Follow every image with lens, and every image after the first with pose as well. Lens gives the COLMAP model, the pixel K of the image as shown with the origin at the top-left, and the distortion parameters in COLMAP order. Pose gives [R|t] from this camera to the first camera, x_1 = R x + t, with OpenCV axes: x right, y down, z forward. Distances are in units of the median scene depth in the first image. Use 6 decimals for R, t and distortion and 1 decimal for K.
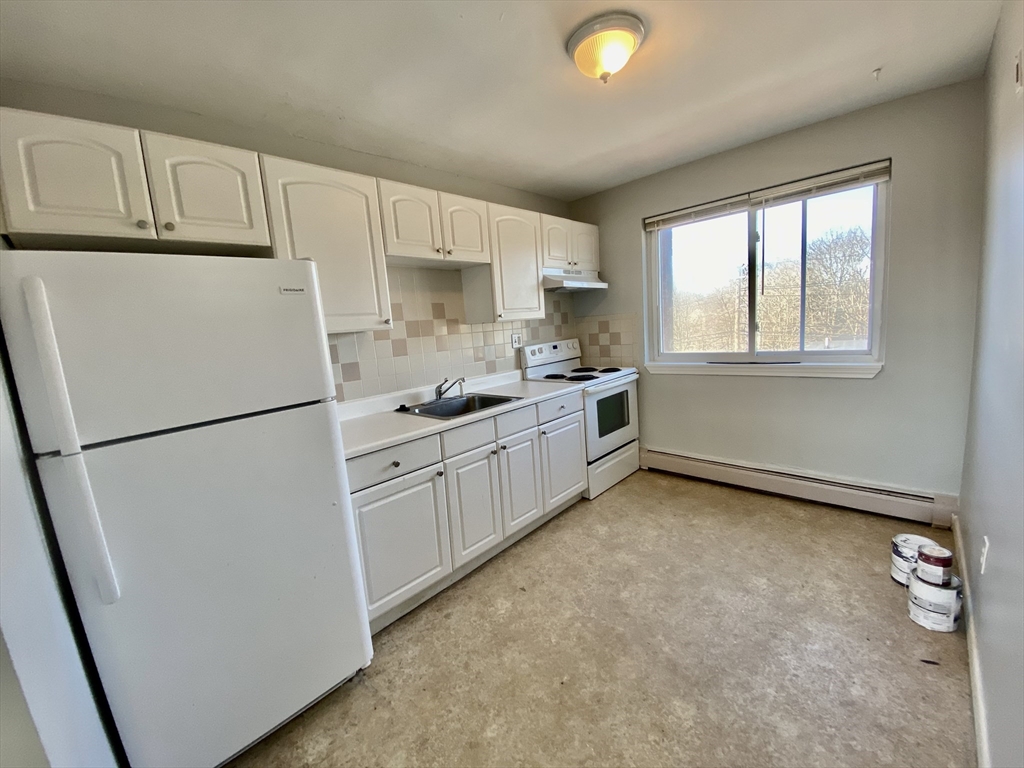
lens RADIAL K [[410.8, 0, 512.9], [0, 410.8, 387.3], [0, 0, 1]] dist [0.030075, -0.023847]
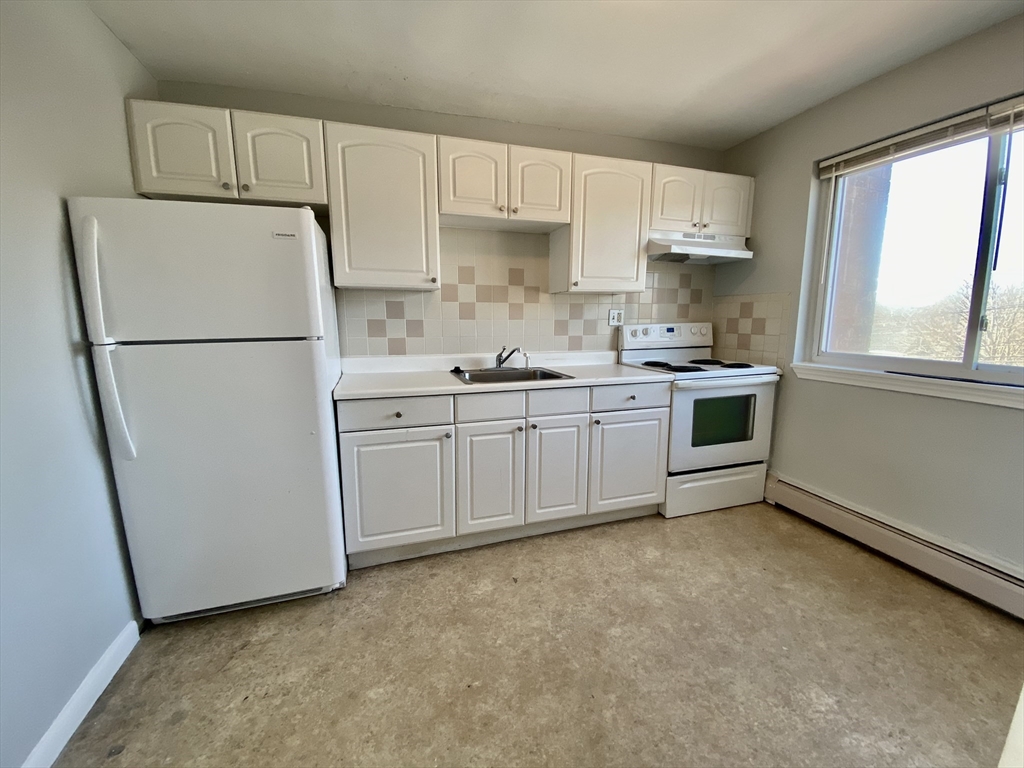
lens RADIAL K [[410.8, 0, 512.9], [0, 410.8, 387.3], [0, 0, 1]] dist [0.030075, -0.023847]
pose [[0.874741, 0.153621, -0.459597, 0.333066], [-0.138360, 0.988117, 0.066943, 0.006586], [0.464419, 0.005032, 0.885601, 0.166942]]
